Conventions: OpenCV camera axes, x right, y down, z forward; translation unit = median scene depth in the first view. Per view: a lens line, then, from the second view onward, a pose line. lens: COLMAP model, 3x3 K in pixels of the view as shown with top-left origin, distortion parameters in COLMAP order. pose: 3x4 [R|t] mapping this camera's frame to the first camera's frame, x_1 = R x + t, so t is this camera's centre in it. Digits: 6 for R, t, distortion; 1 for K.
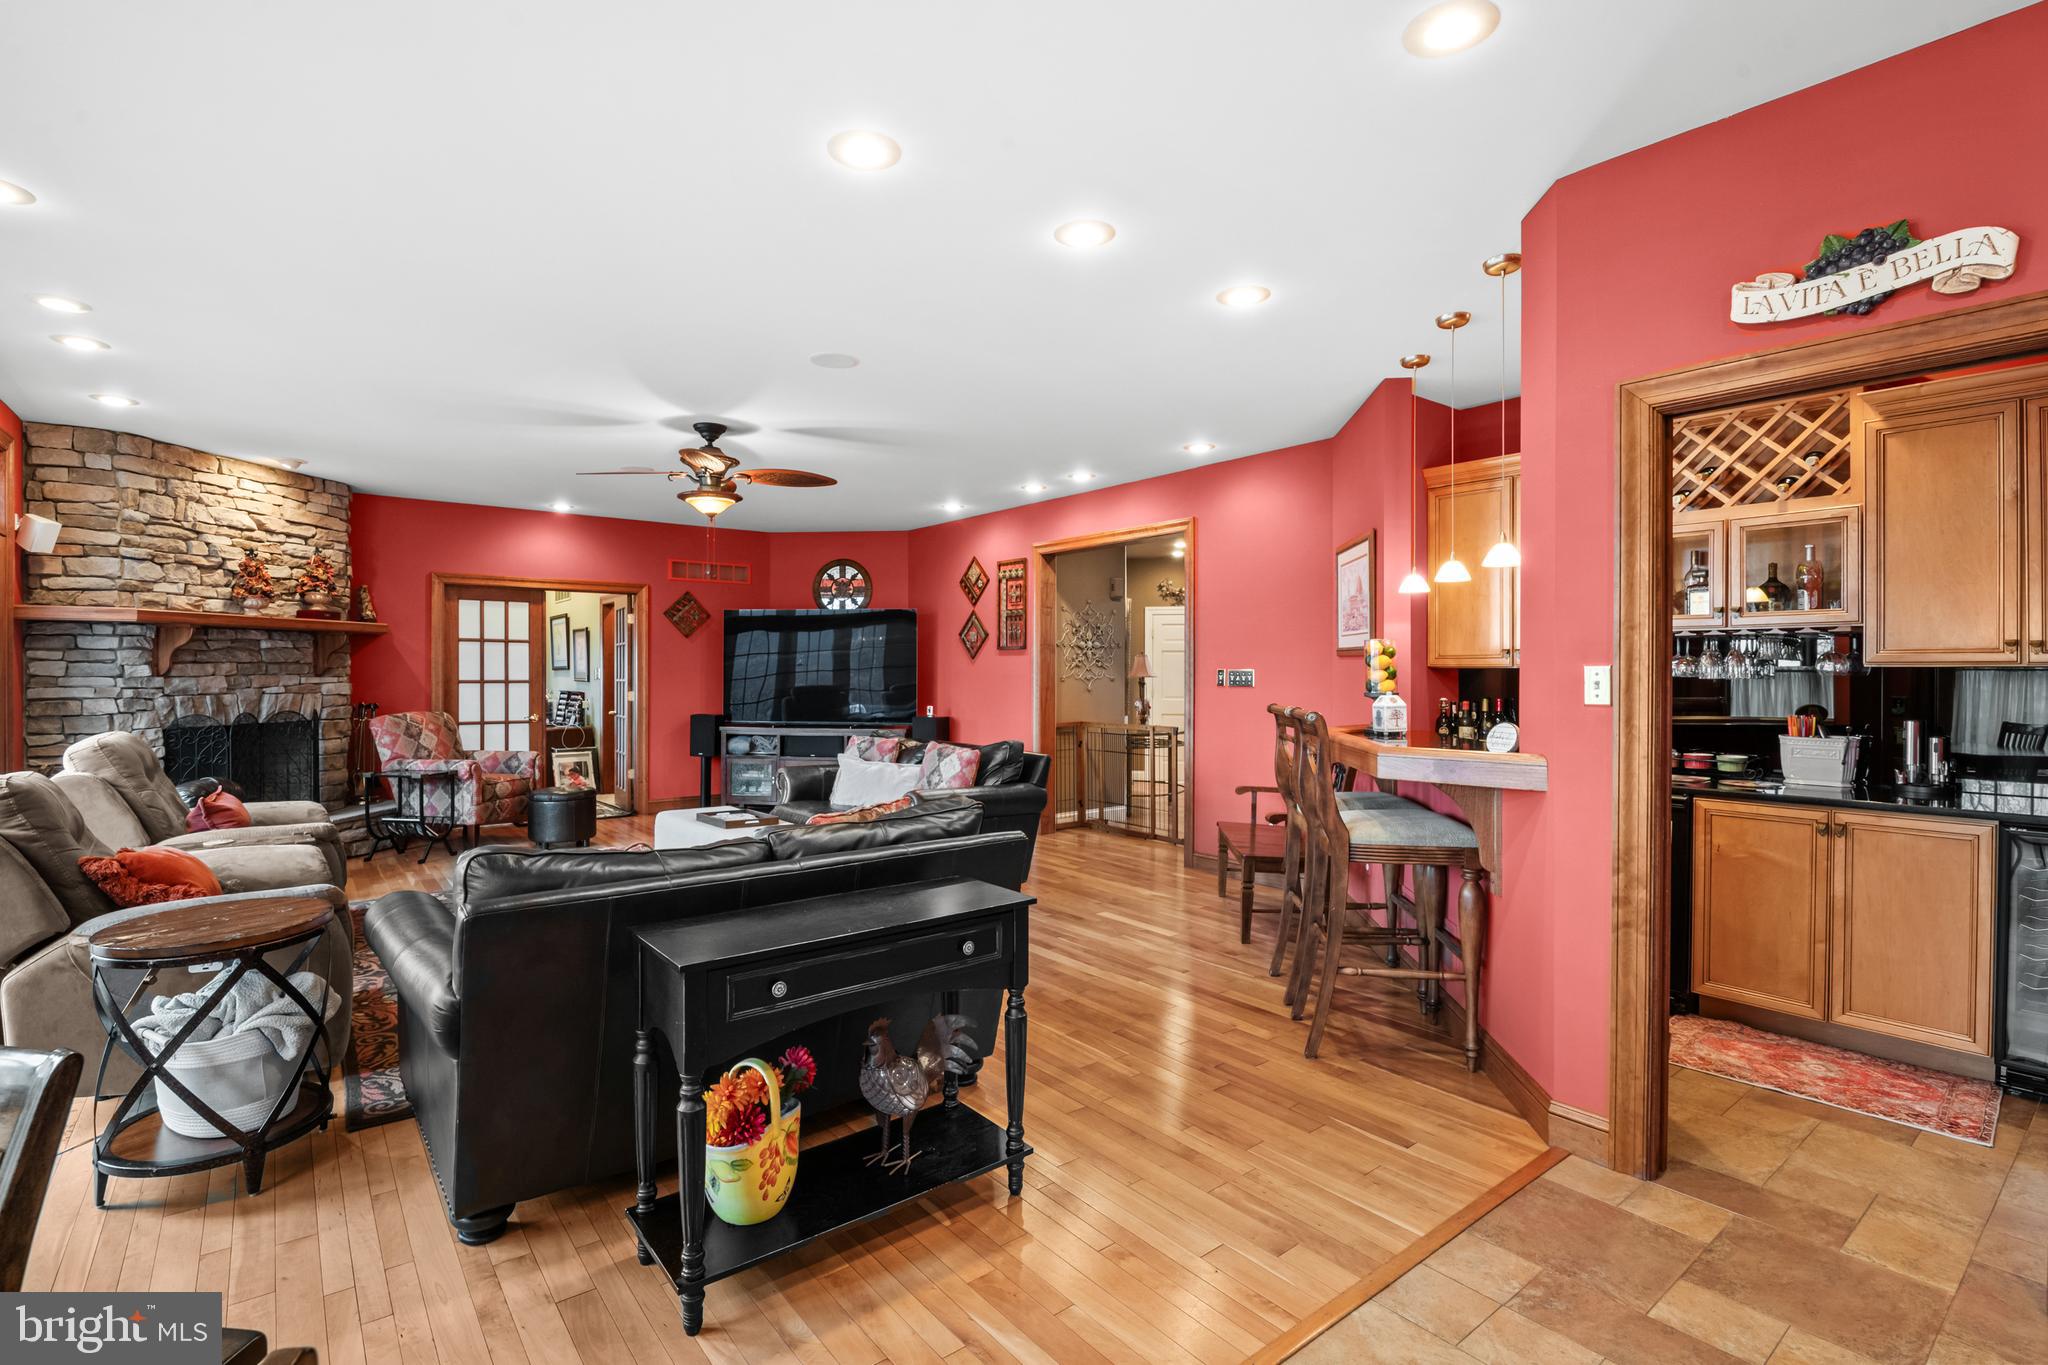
lens RADIAL K [[942.3, 0, 1011.2], [0, 942.3, 675.4], [0, 0, 1]] dist [-0.001182, -0.007789]
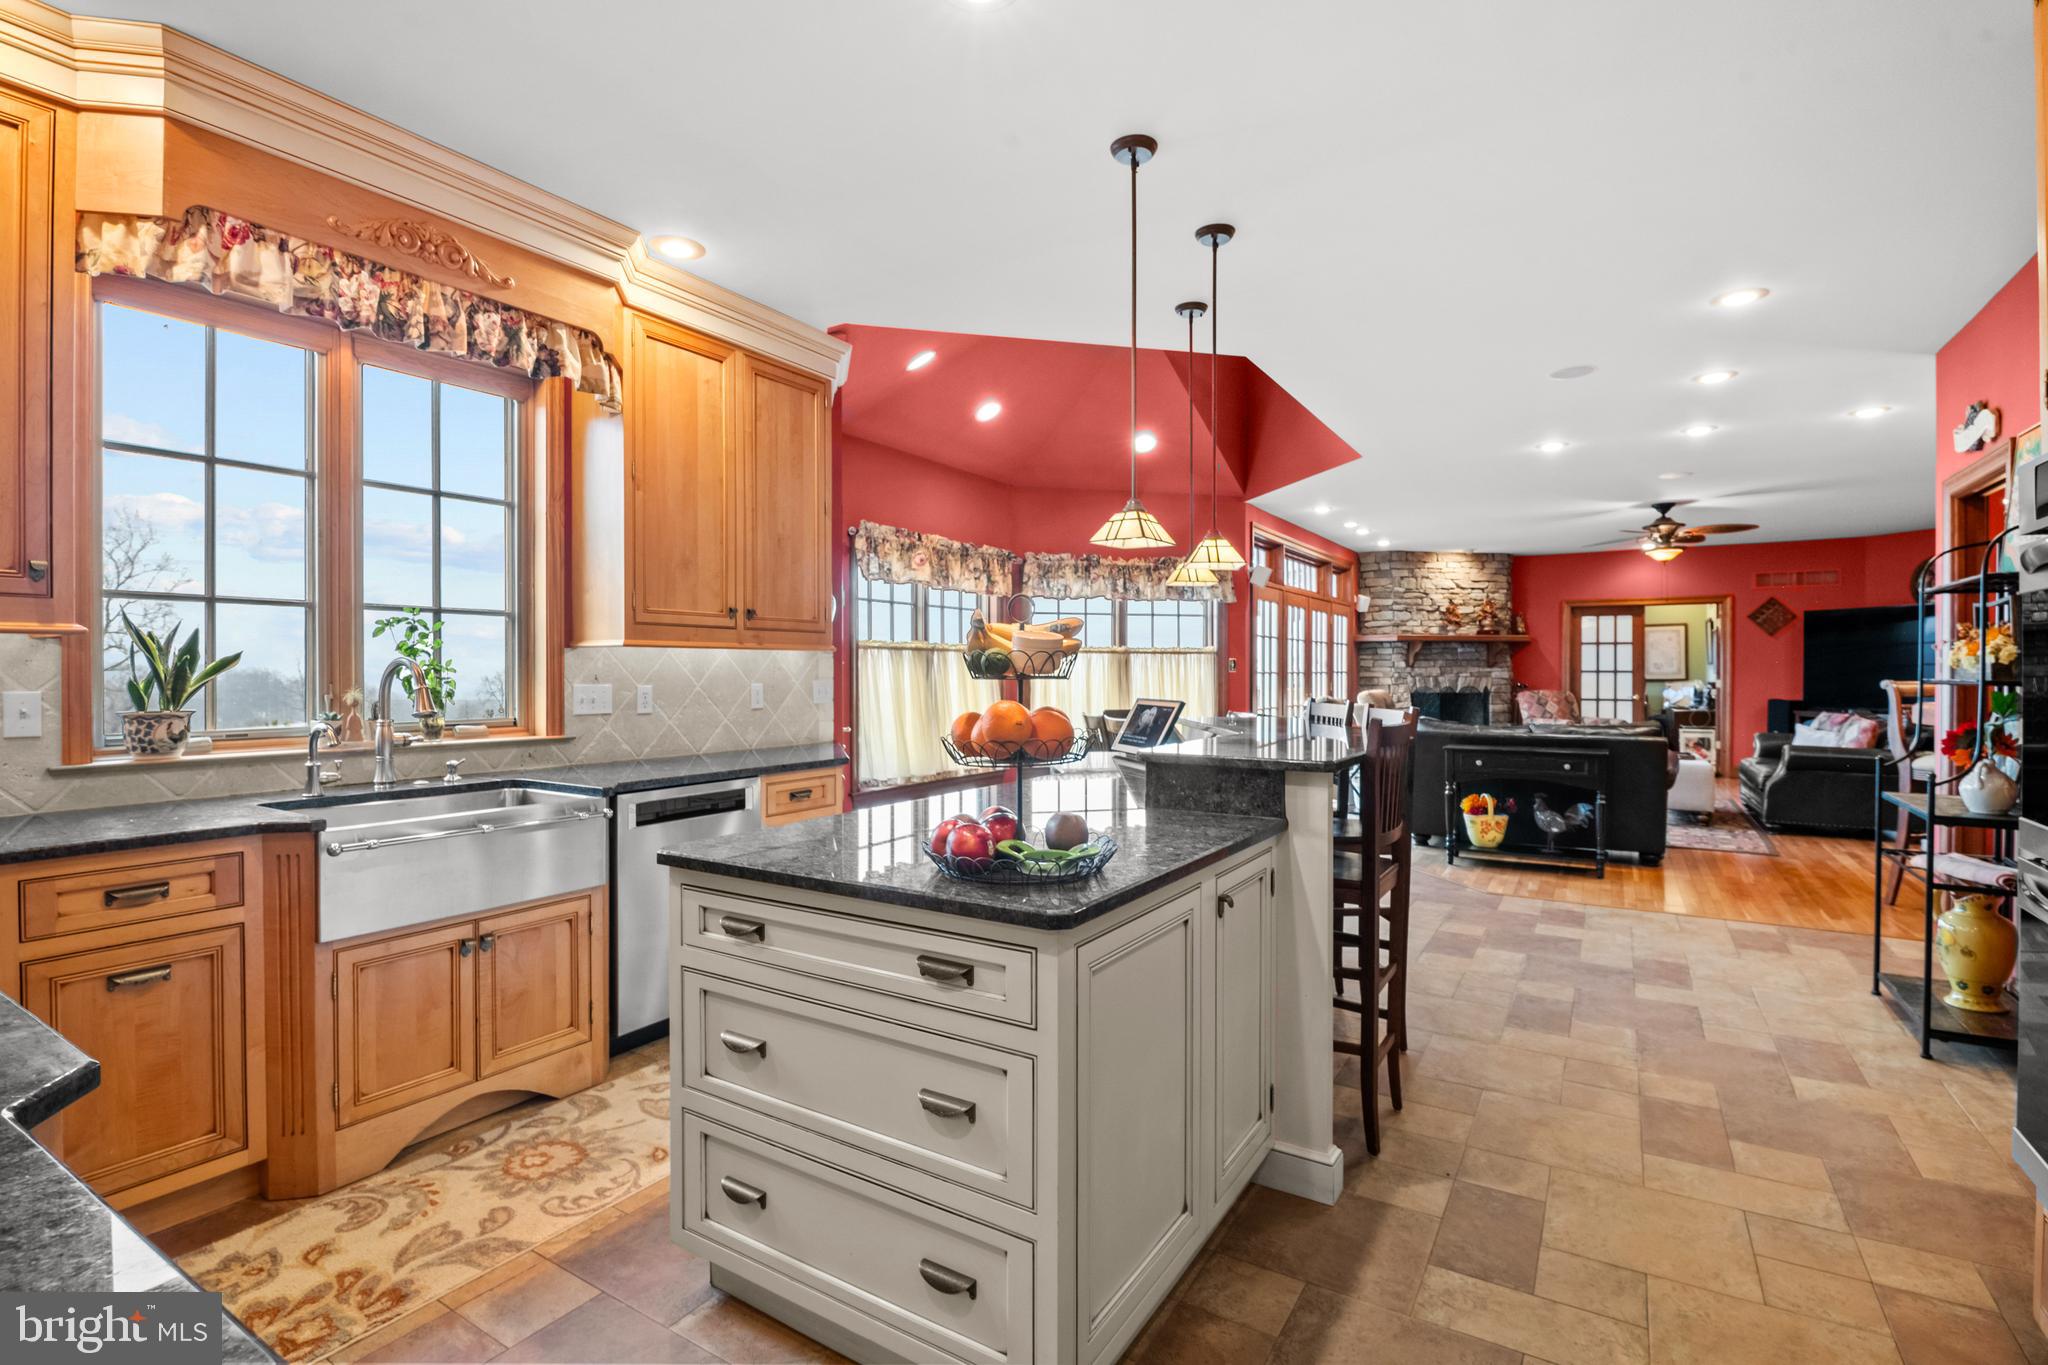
lens RADIAL K [[954.7, 0, 1016.8], [0, 954.7, 676.2], [0, 0, 1]] dist [0.003468, -0.012175]
pose [[0.340587, 0.003339, -0.940207, 0.642591], [-0.002969, 0.999993, 0.002476, 0.015679], [0.940208, 0.001948, 0.340594, -0.435243]]
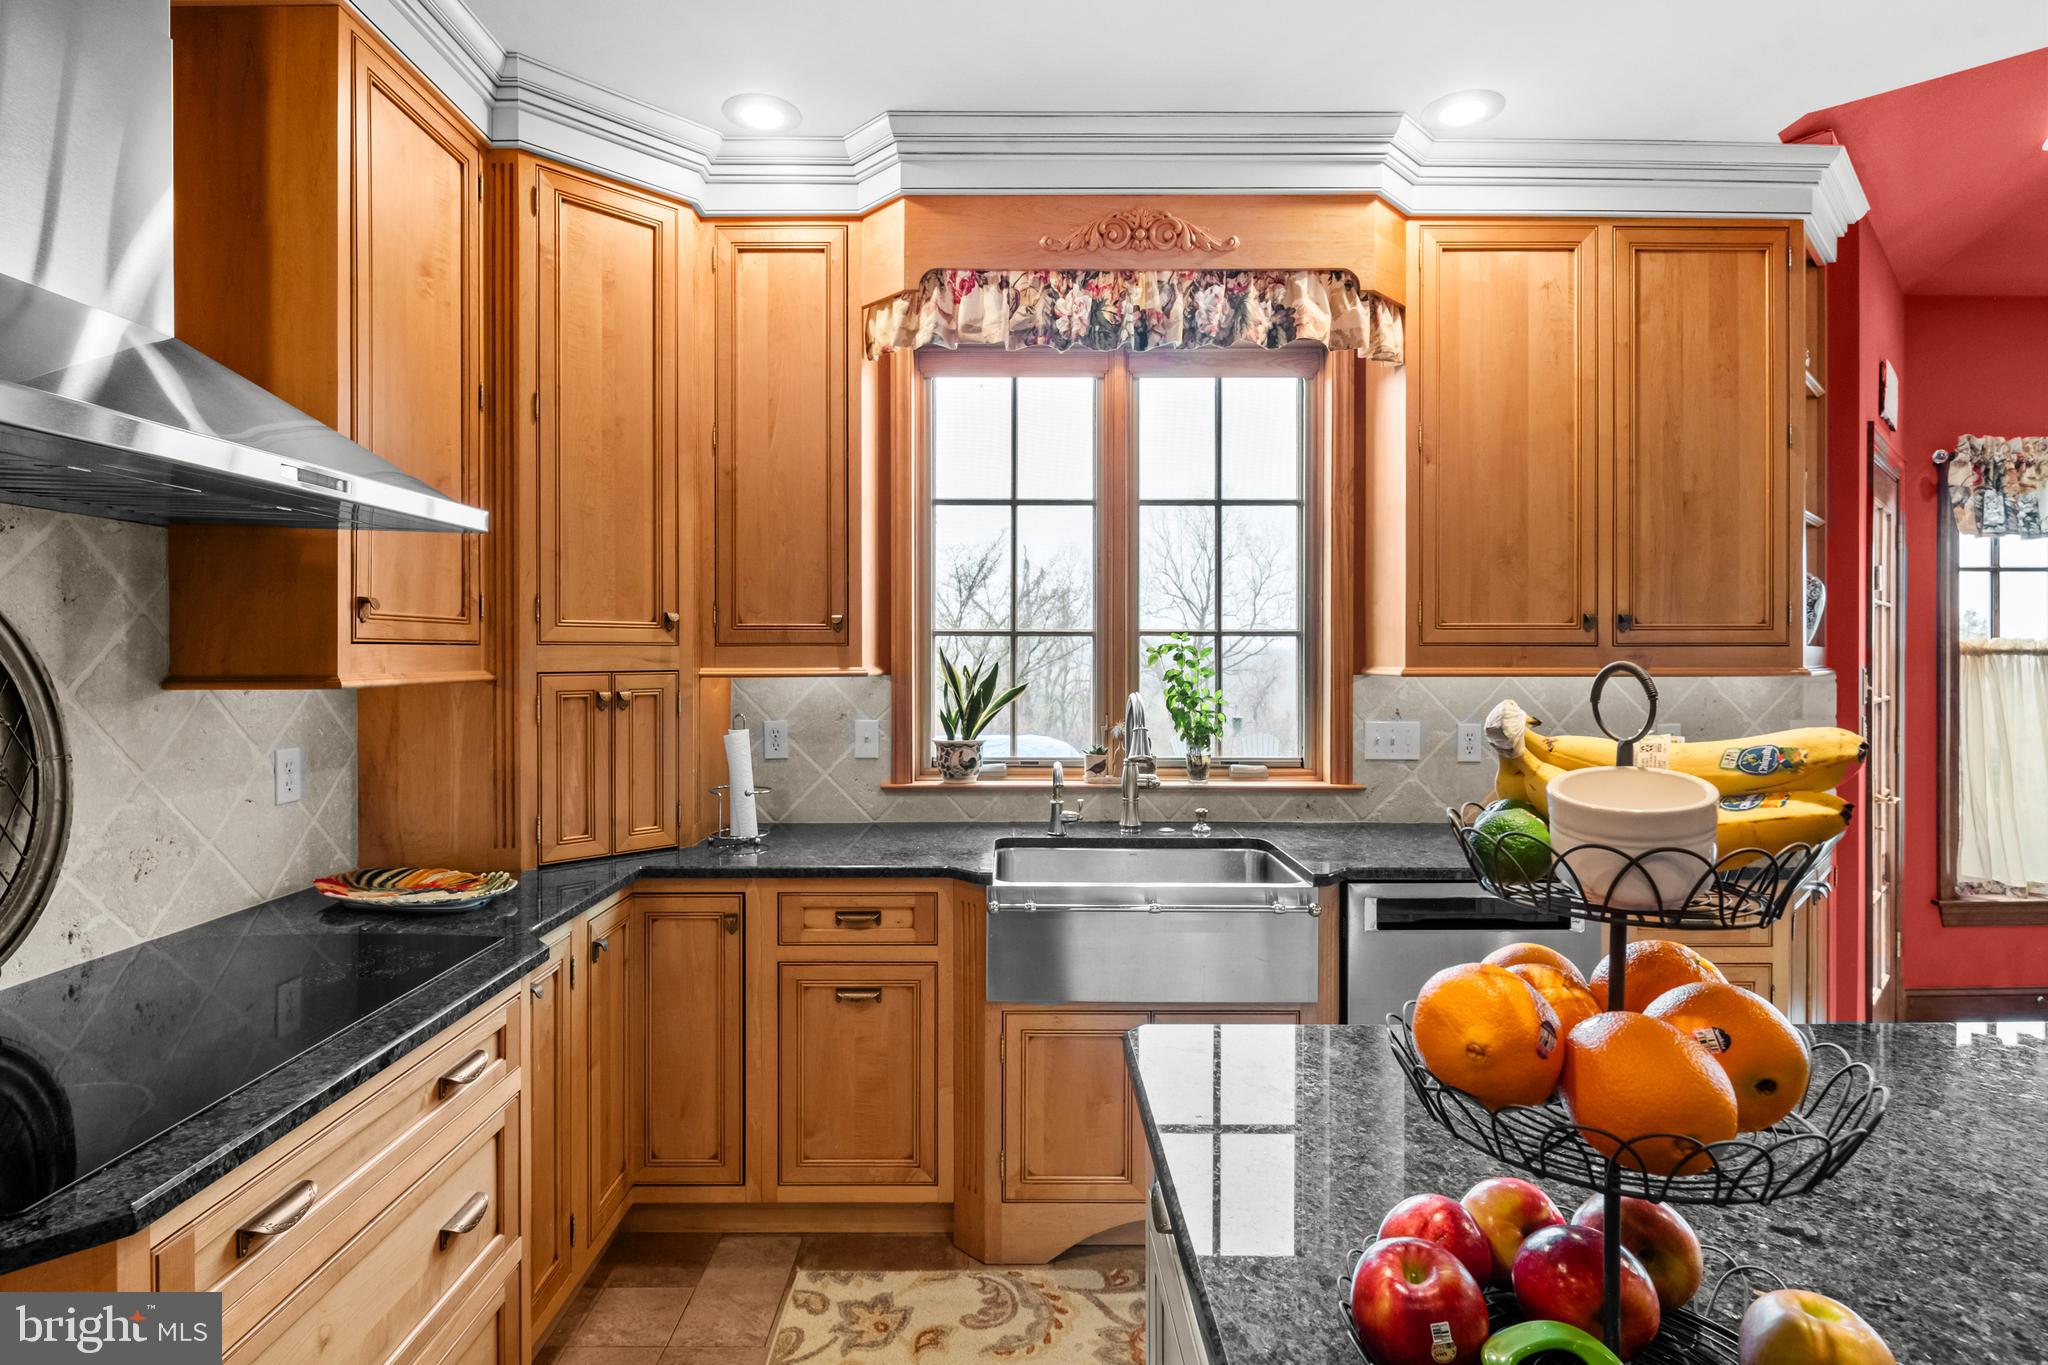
lens RADIAL K [[1037.5, 0, 1009.4], [0, 1037.5, 658.2], [0, 0, 1]] dist [-0.001029, -0.001194]
pose [[-0.610728, 0.000464, -0.791841, 0.513821], [-0.005591, 0.999972, 0.004898, -0.006938], [0.791821, 0.007419, -0.610708, -0.329970]]
